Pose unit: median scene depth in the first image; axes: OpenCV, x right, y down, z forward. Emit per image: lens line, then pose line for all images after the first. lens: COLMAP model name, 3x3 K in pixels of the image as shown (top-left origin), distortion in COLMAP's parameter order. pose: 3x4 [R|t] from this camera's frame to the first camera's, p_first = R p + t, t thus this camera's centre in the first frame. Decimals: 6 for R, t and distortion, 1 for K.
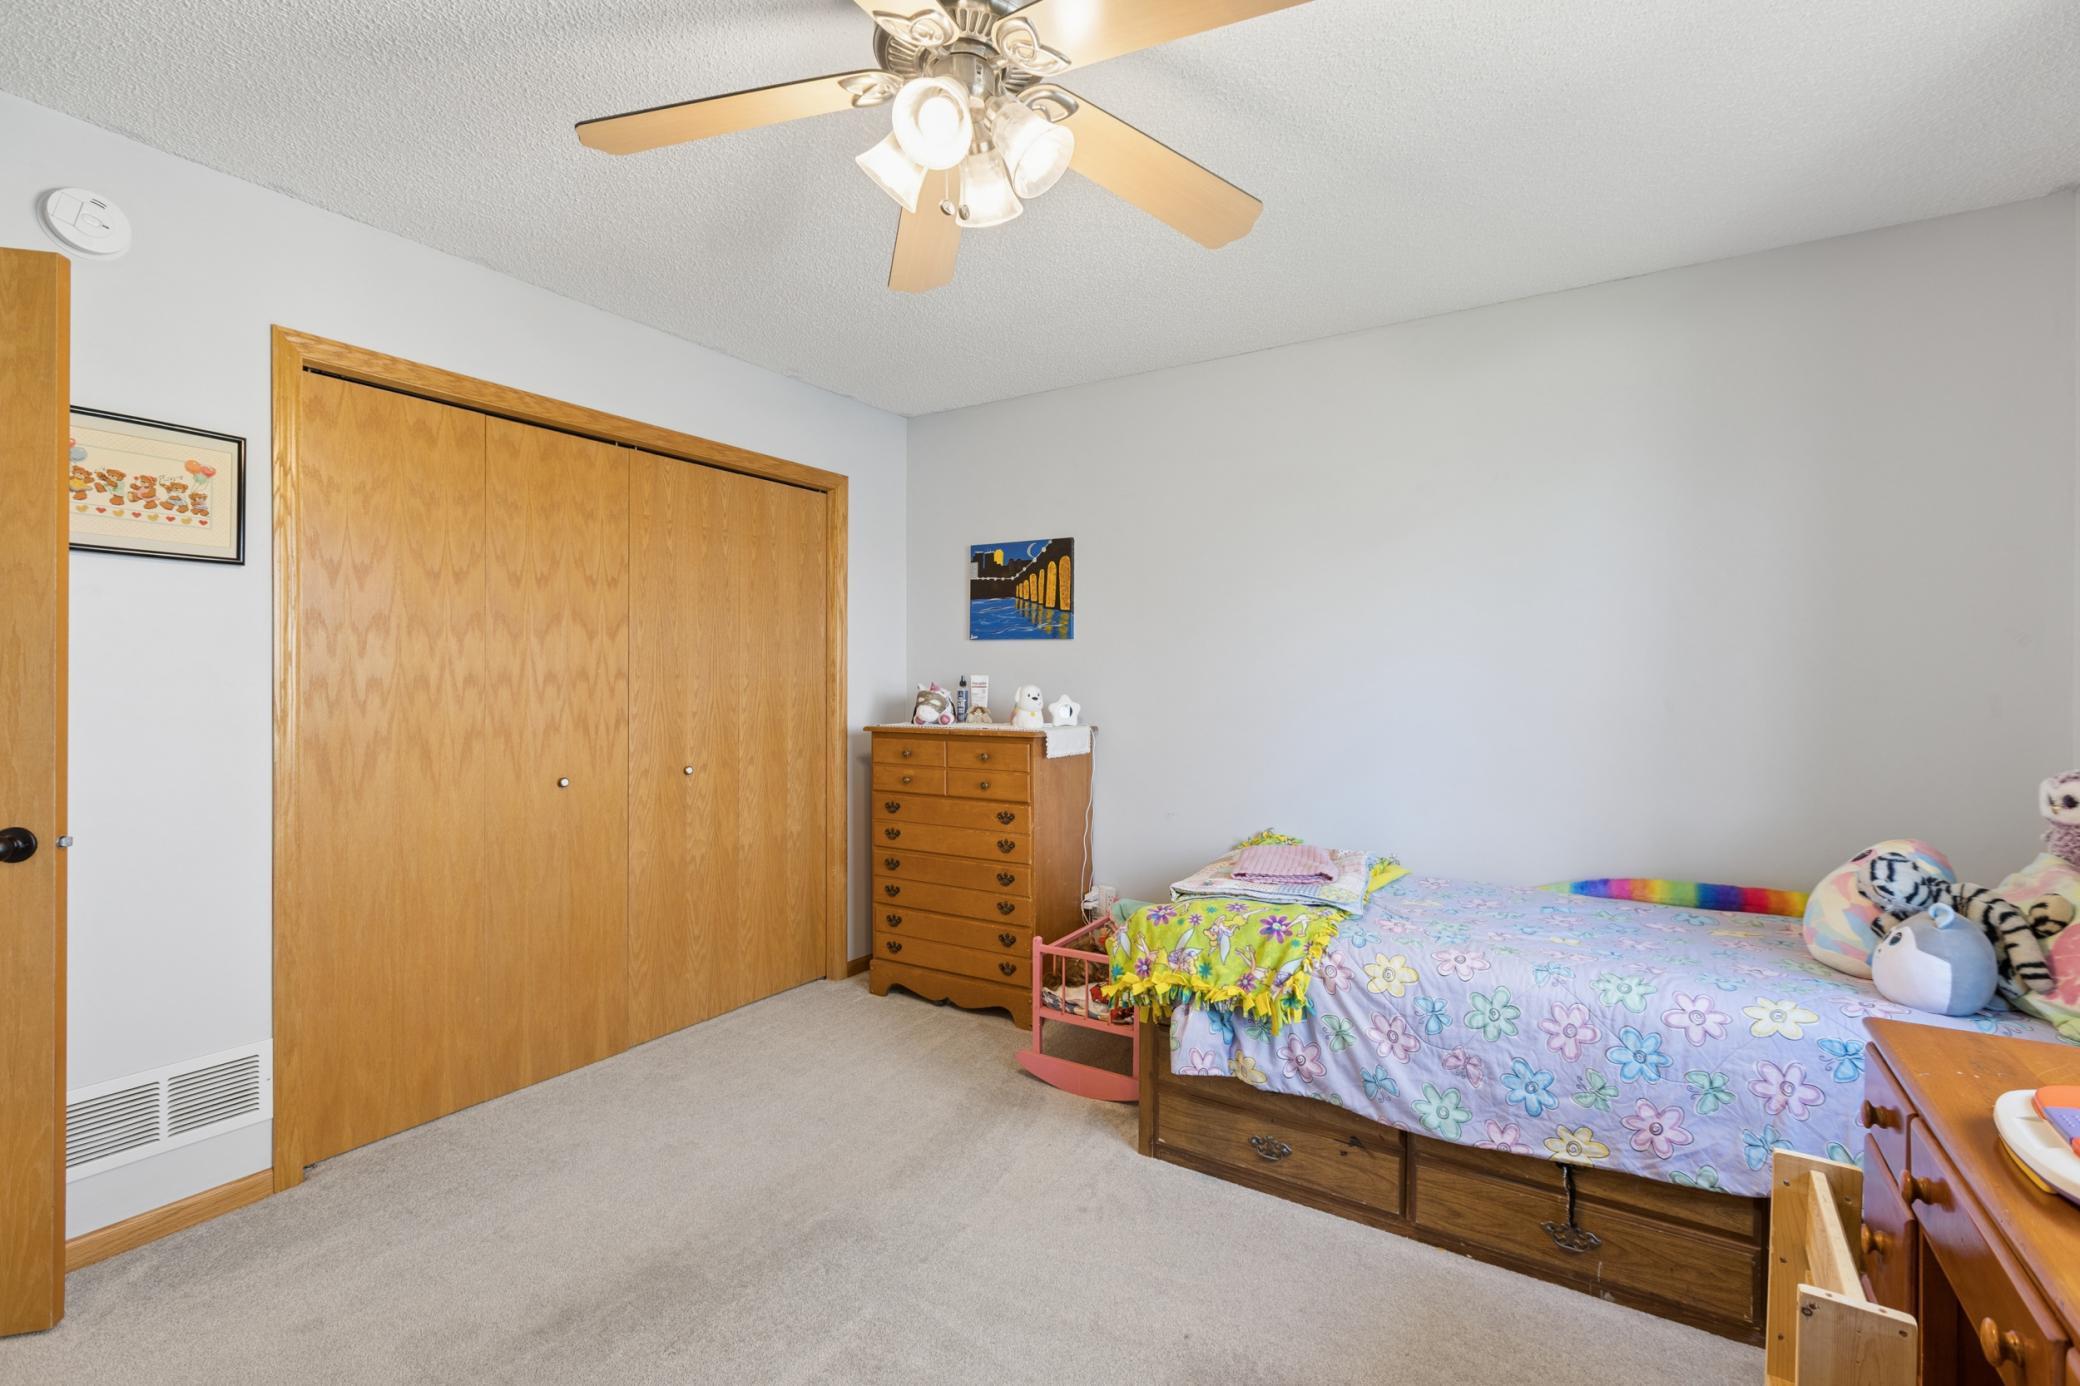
lens RADIAL K [[930.6, 0, 1037.7], [0, 930.6, 682.8], [0, 0, 1]] dist [0.000280, -0.002167]
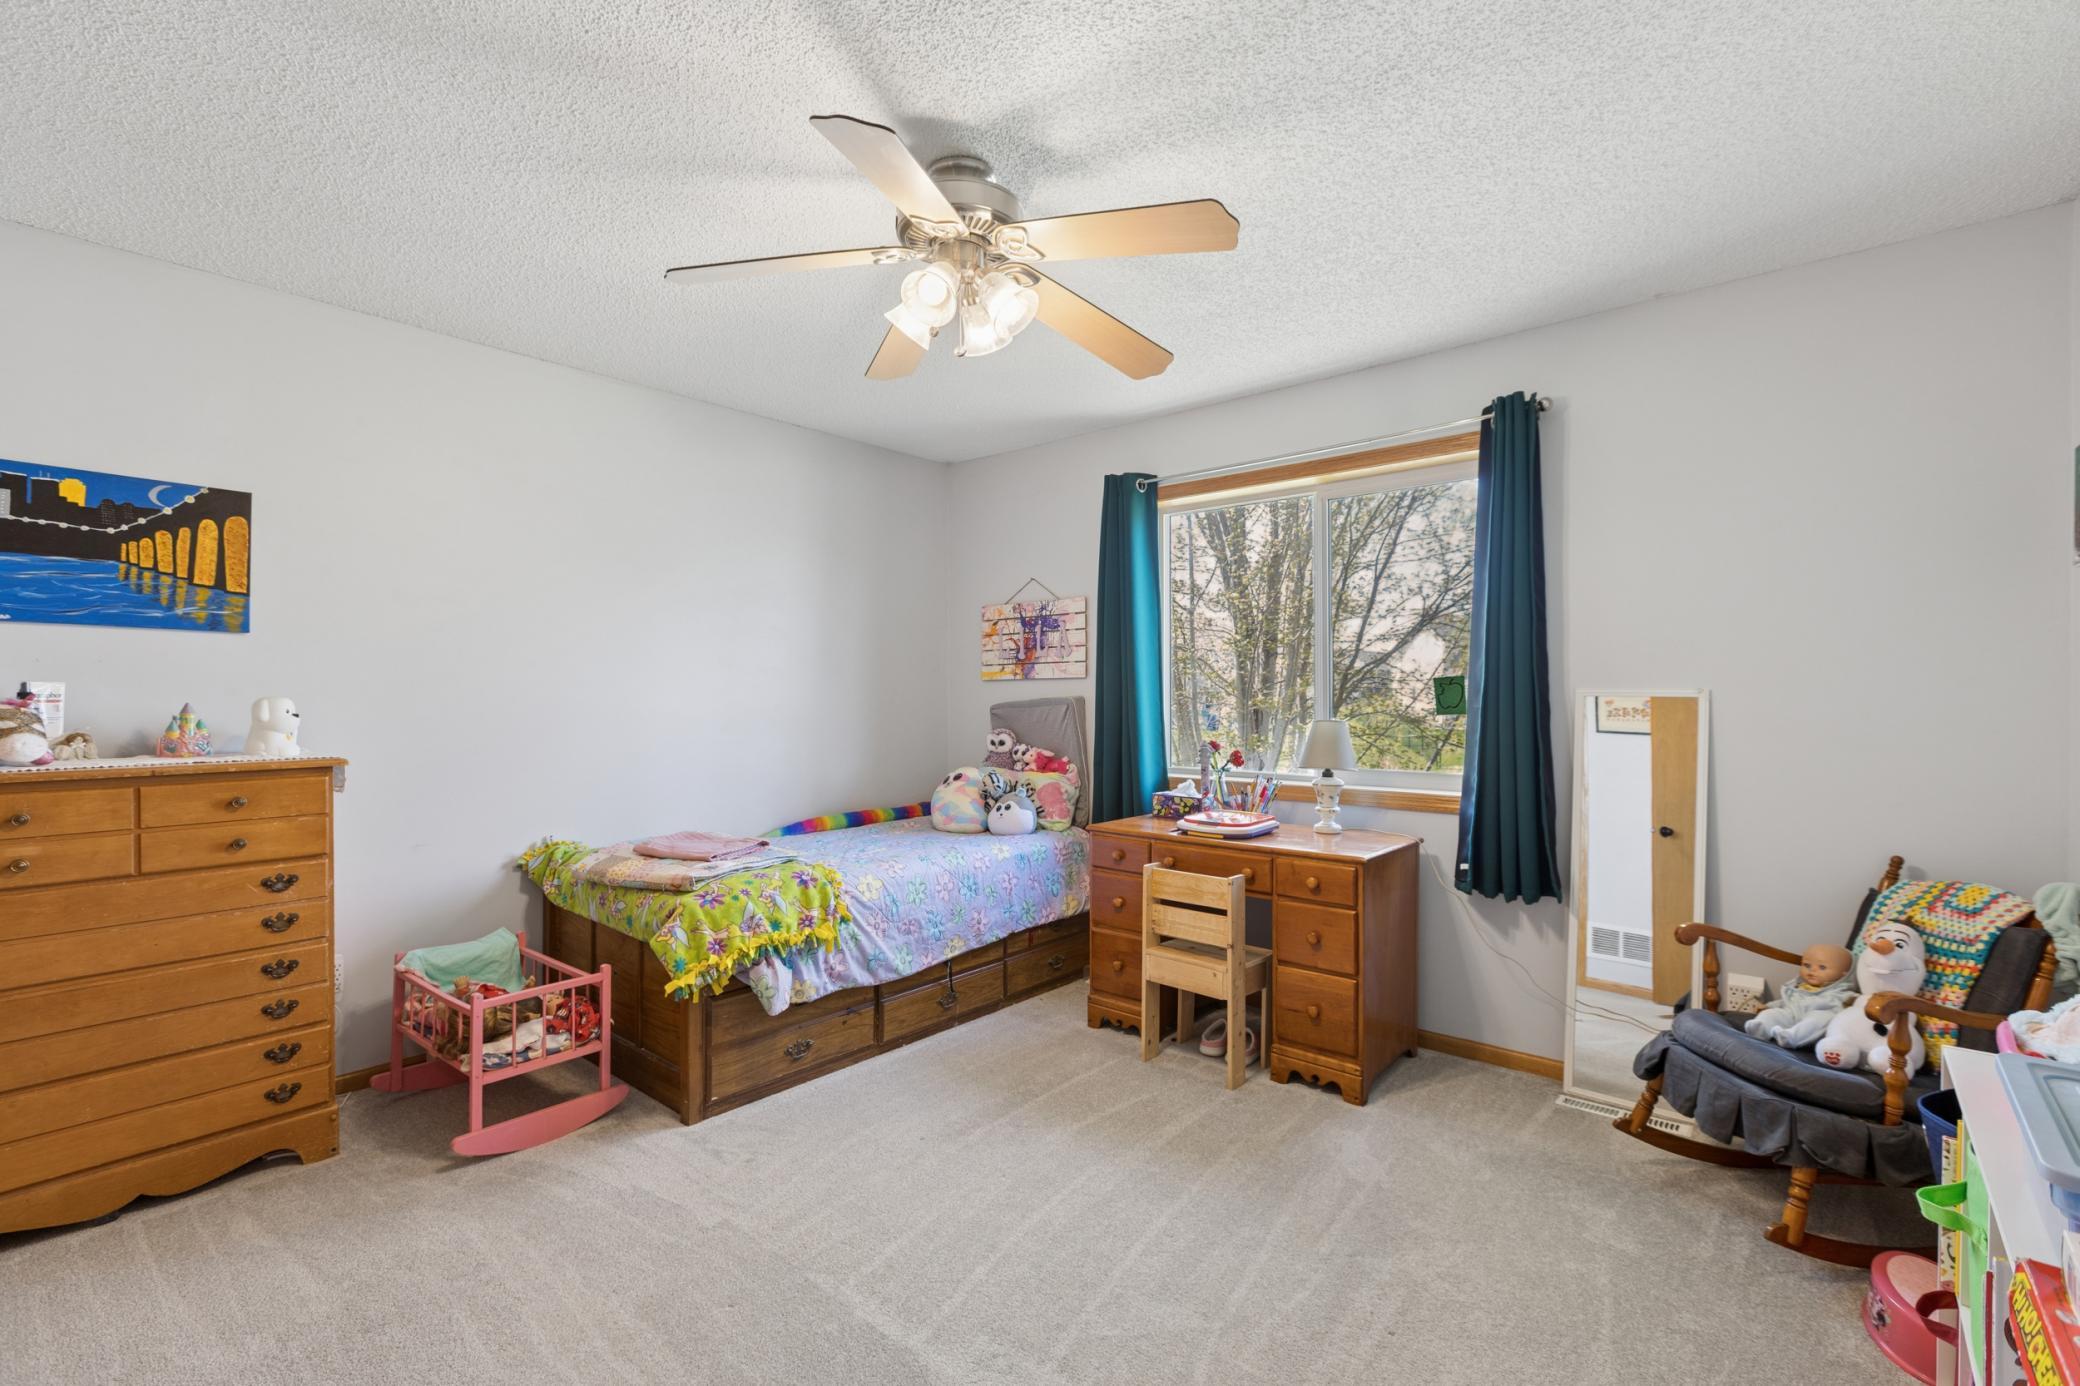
lens RADIAL K [[930.6, 0, 1037.3], [0, 930.6, 695.1], [0, 0, 1]] dist [0.000280, -0.002167]
pose [[0.135357, -0.005637, 0.990781, -0.658345], [0.001650, 0.999984, 0.005464, -0.002152], [-0.990796, 0.000895, 0.135364, 0.325496]]
